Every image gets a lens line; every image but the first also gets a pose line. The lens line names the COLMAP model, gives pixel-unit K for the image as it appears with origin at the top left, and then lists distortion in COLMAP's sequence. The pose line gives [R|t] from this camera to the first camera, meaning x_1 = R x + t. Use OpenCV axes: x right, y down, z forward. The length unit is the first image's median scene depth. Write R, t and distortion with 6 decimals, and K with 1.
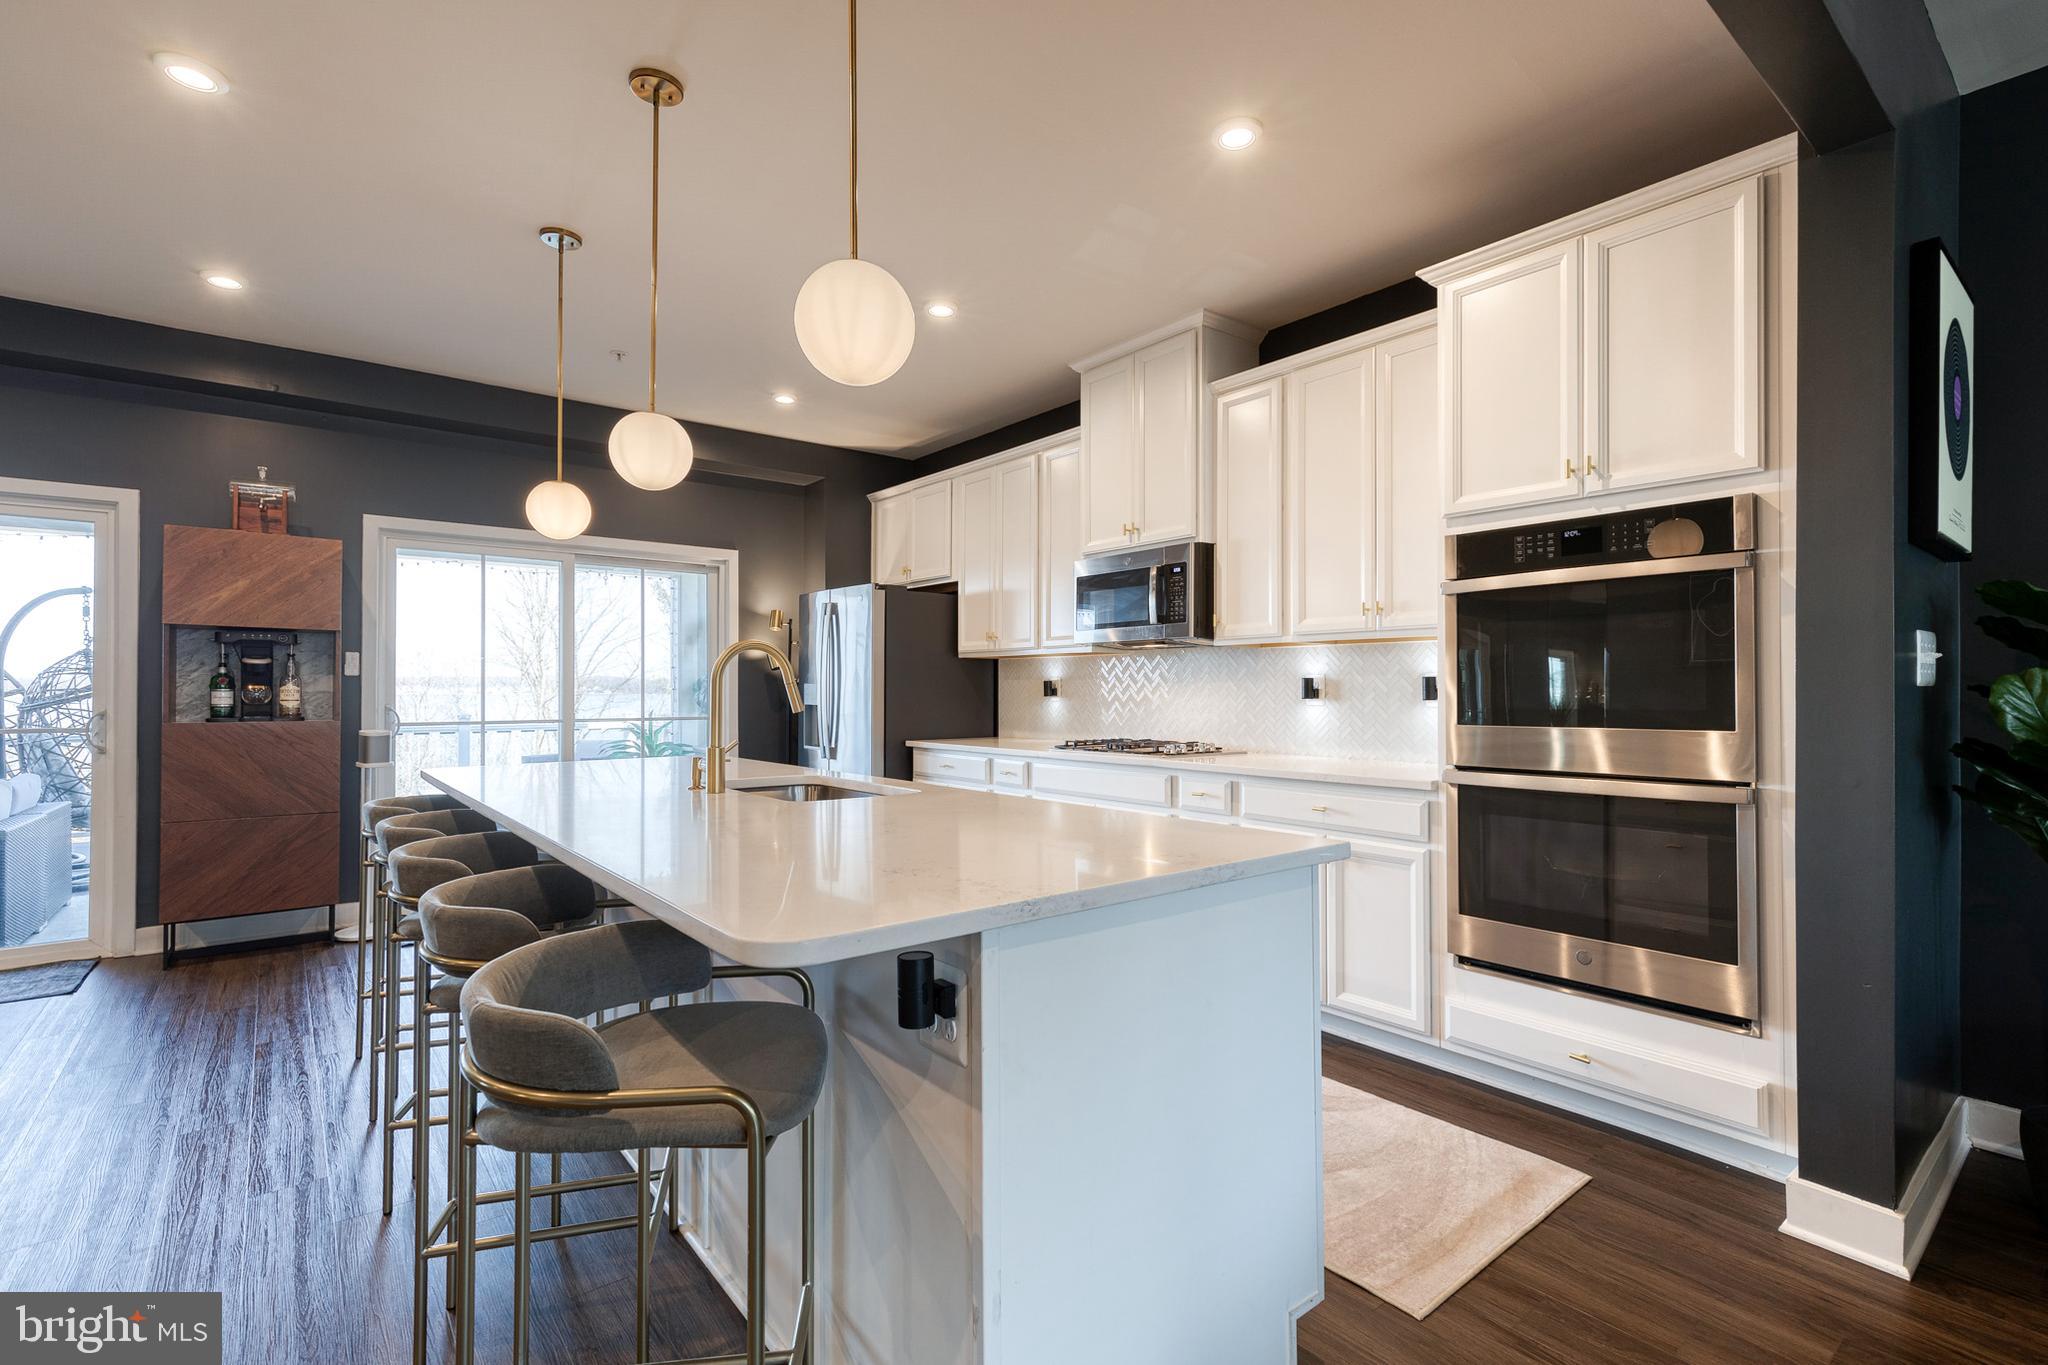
lens RADIAL K [[923.6, 0, 1054.0], [0, 923.6, 680.2], [0, 0, 1]] dist [0.008483, -0.001871]
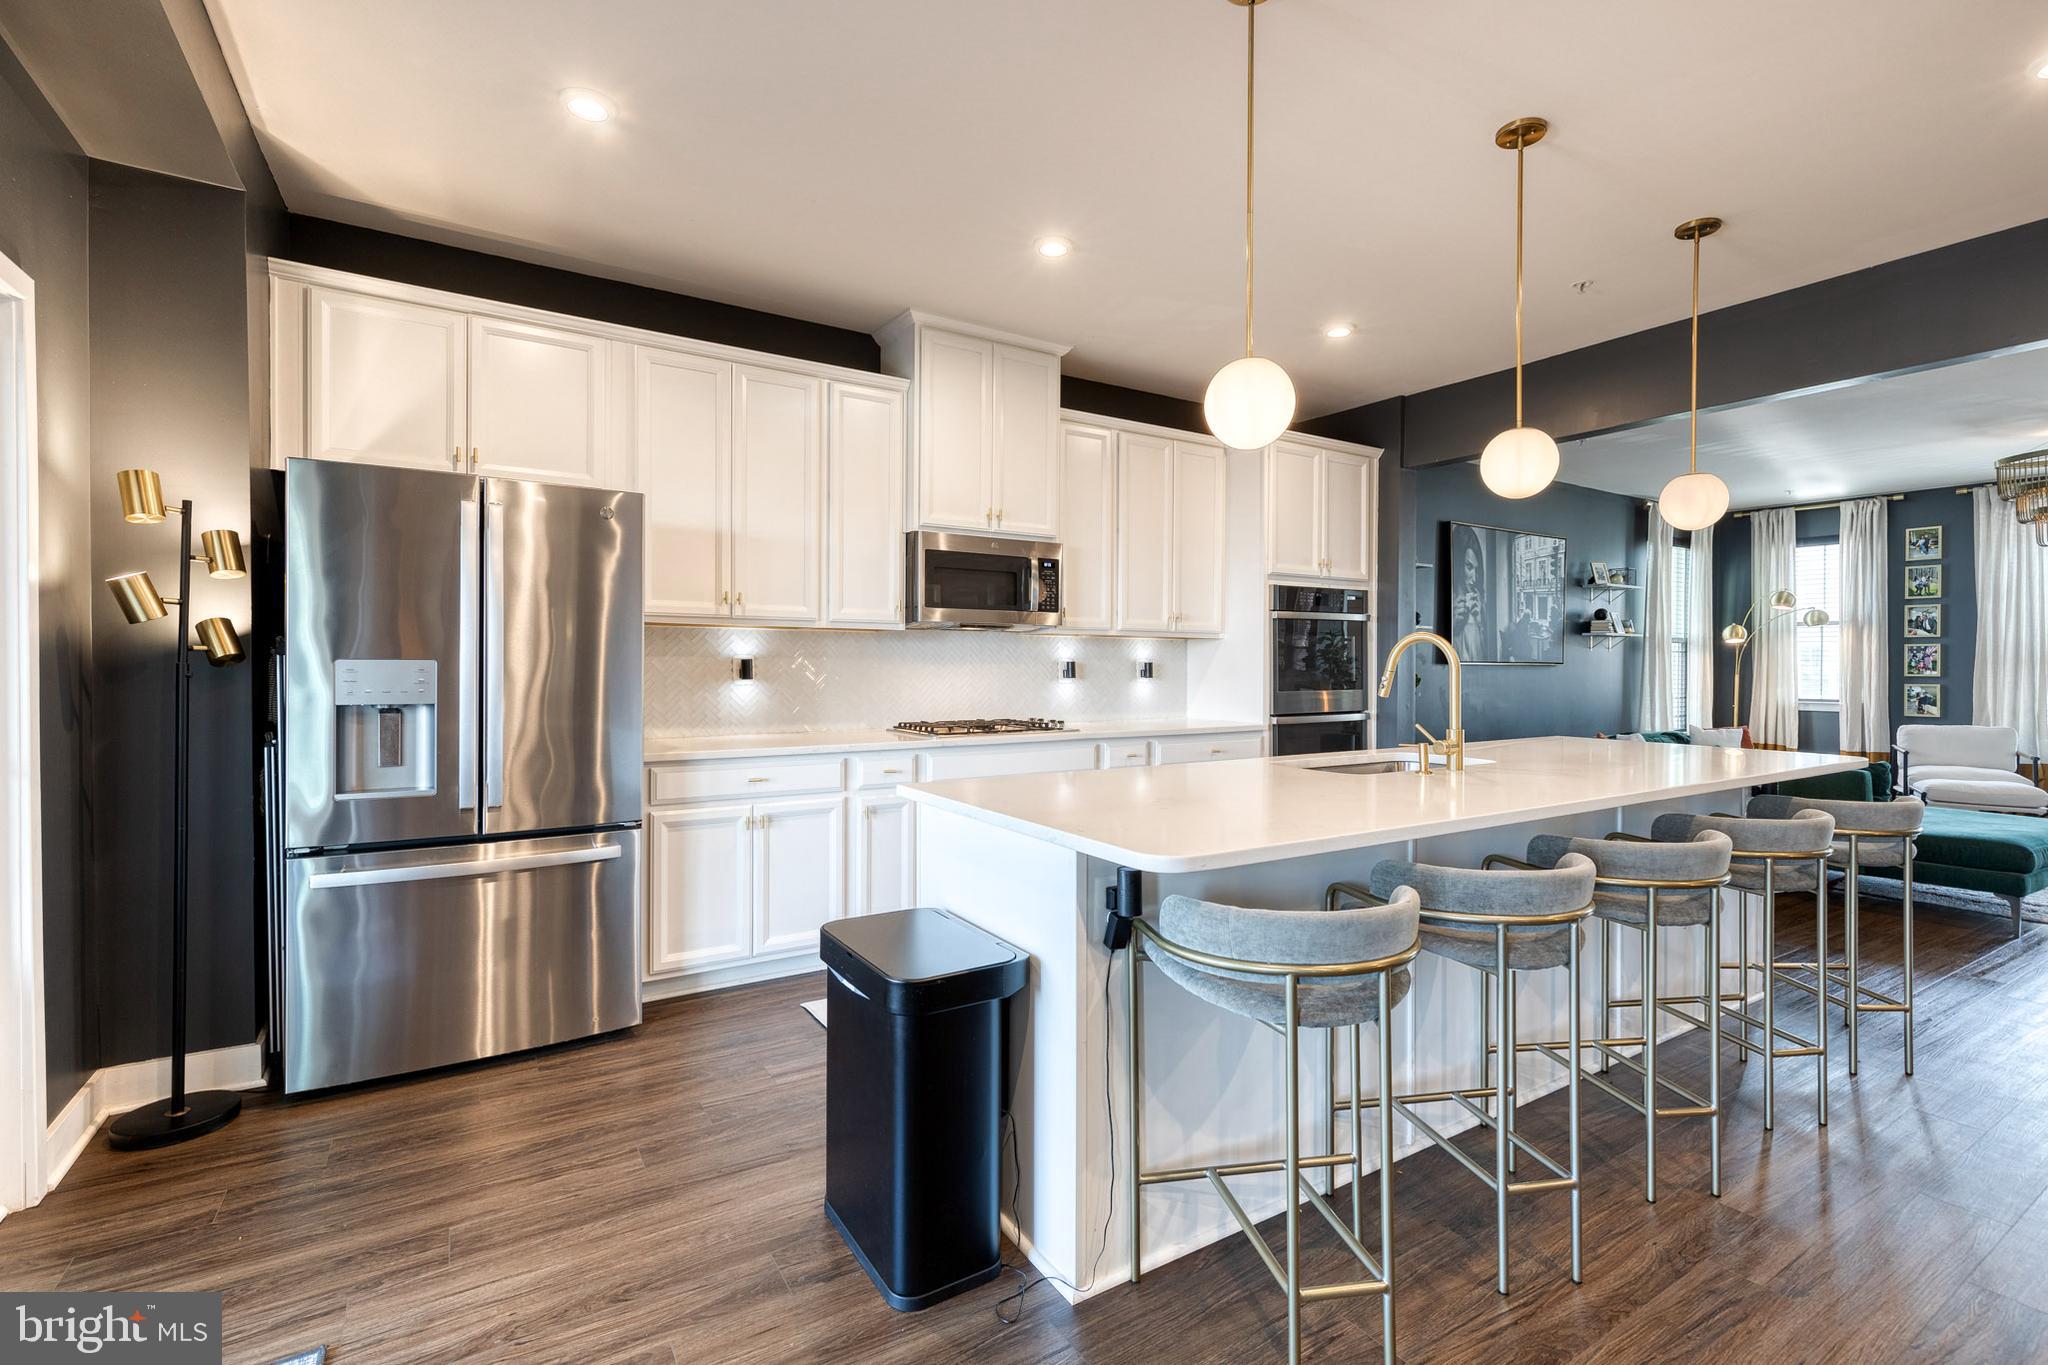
lens RADIAL K [[923.6, 0, 1039.3], [0, 923.6, 674.2], [0, 0, 1]] dist [0.008483, -0.001871]
pose [[0.130842, -0.007587, 0.991374, -0.926077], [-0.014446, 0.999850, 0.009558, 0.002879], [-0.991298, -0.015572, 0.130713, 0.815671]]
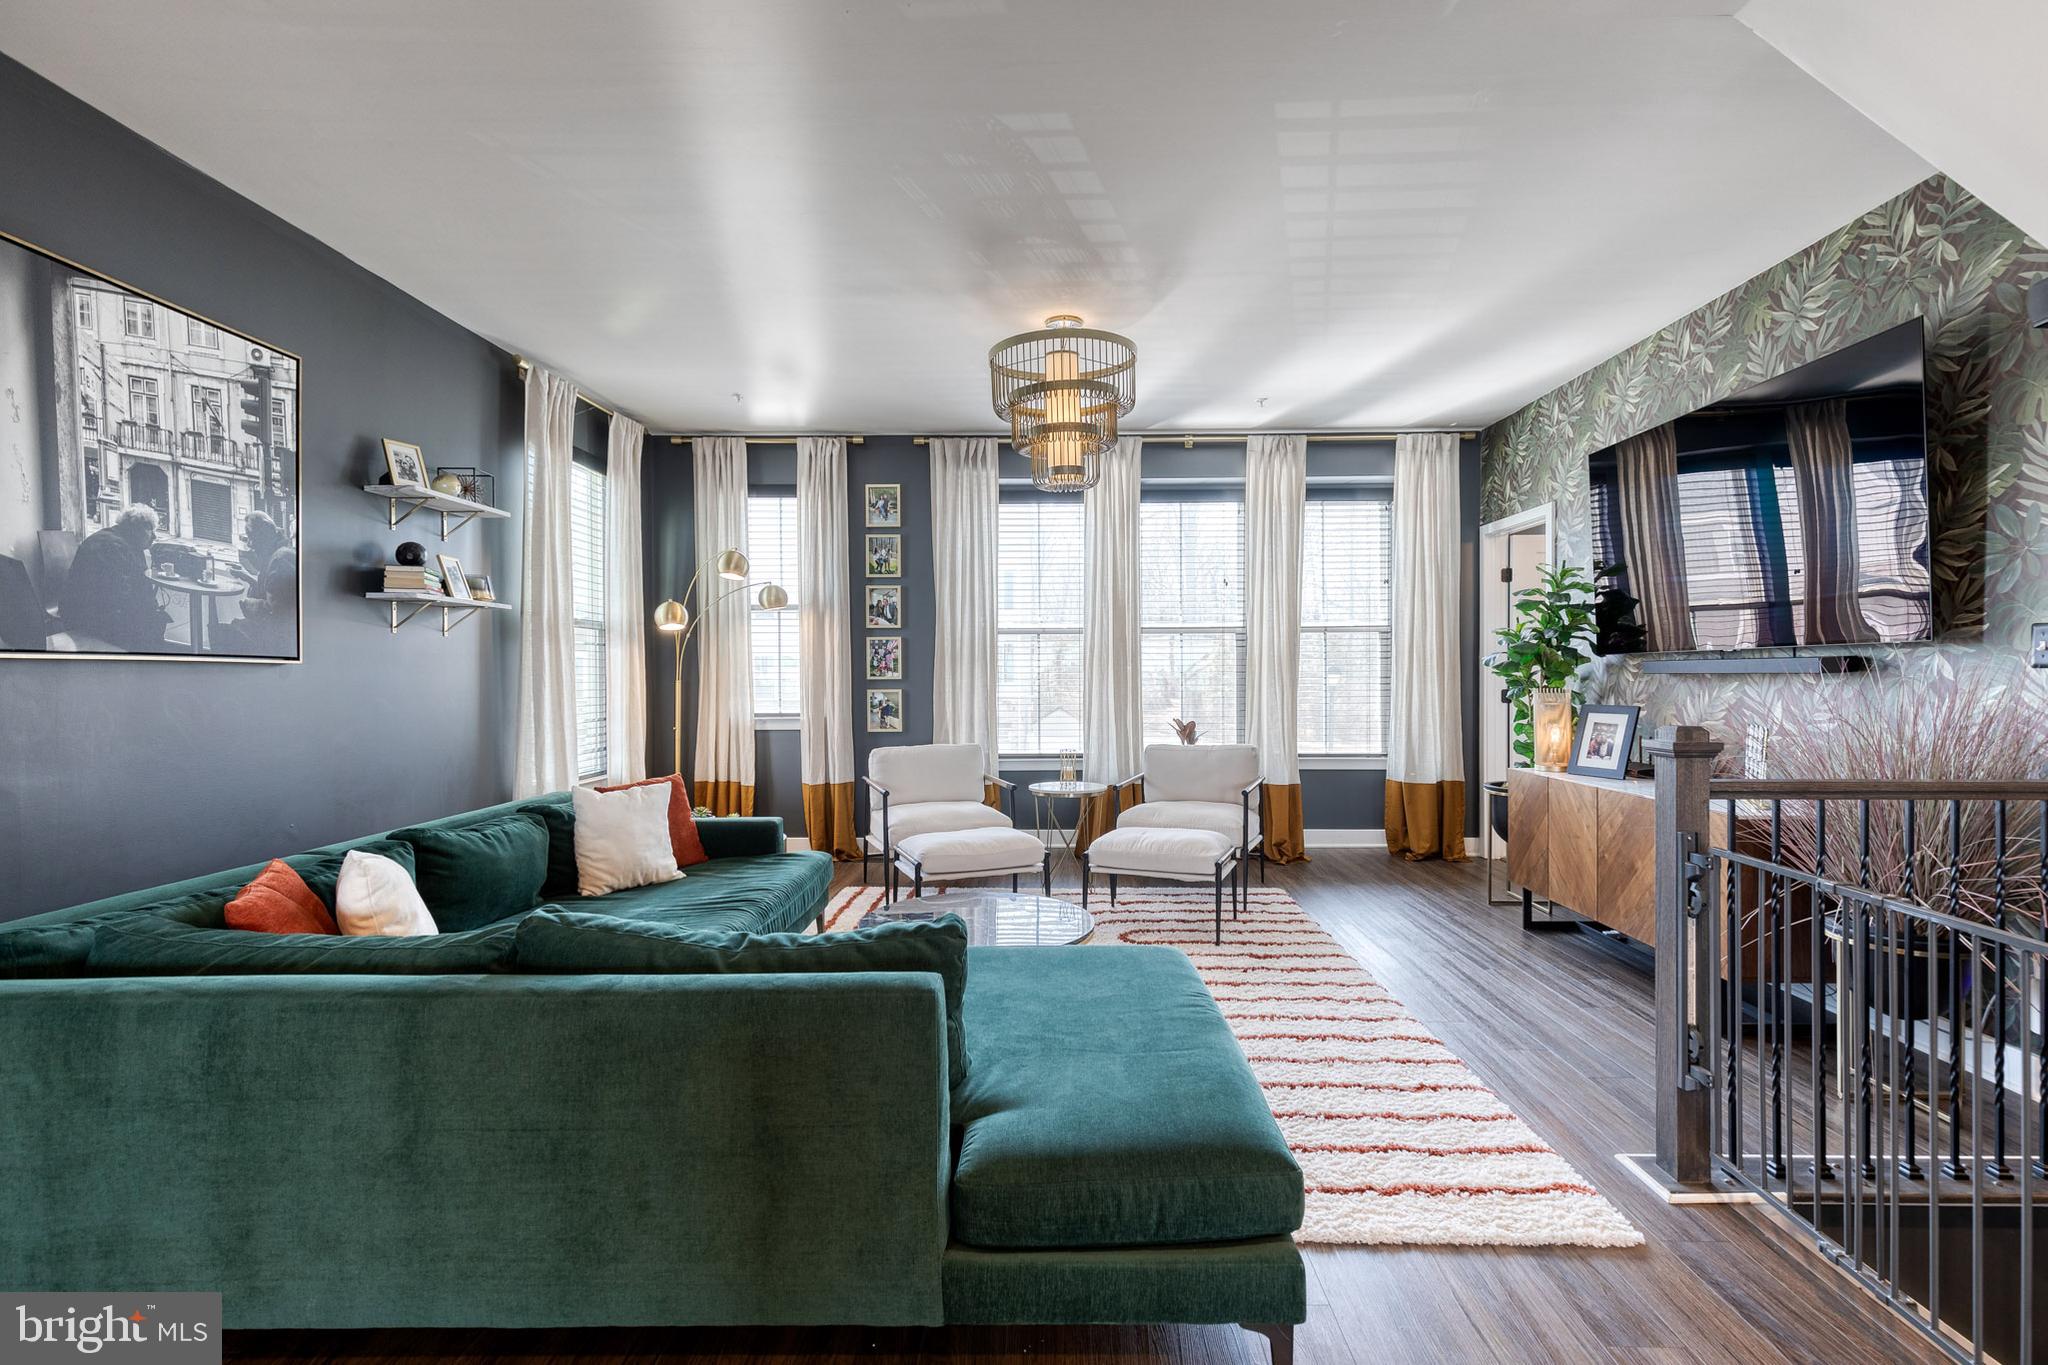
lens RADIAL K [[923.6, 0, 1043.3], [0, 923.6, 683.7], [0, 0, 1]] dist [0.008483, -0.001871]
pose [[-0.755652, -0.003755, 0.654963, 0.072267], [-0.002881, 0.999993, 0.002409, 0.001761], [-0.654968, -0.000067, -0.755657, 0.195940]]
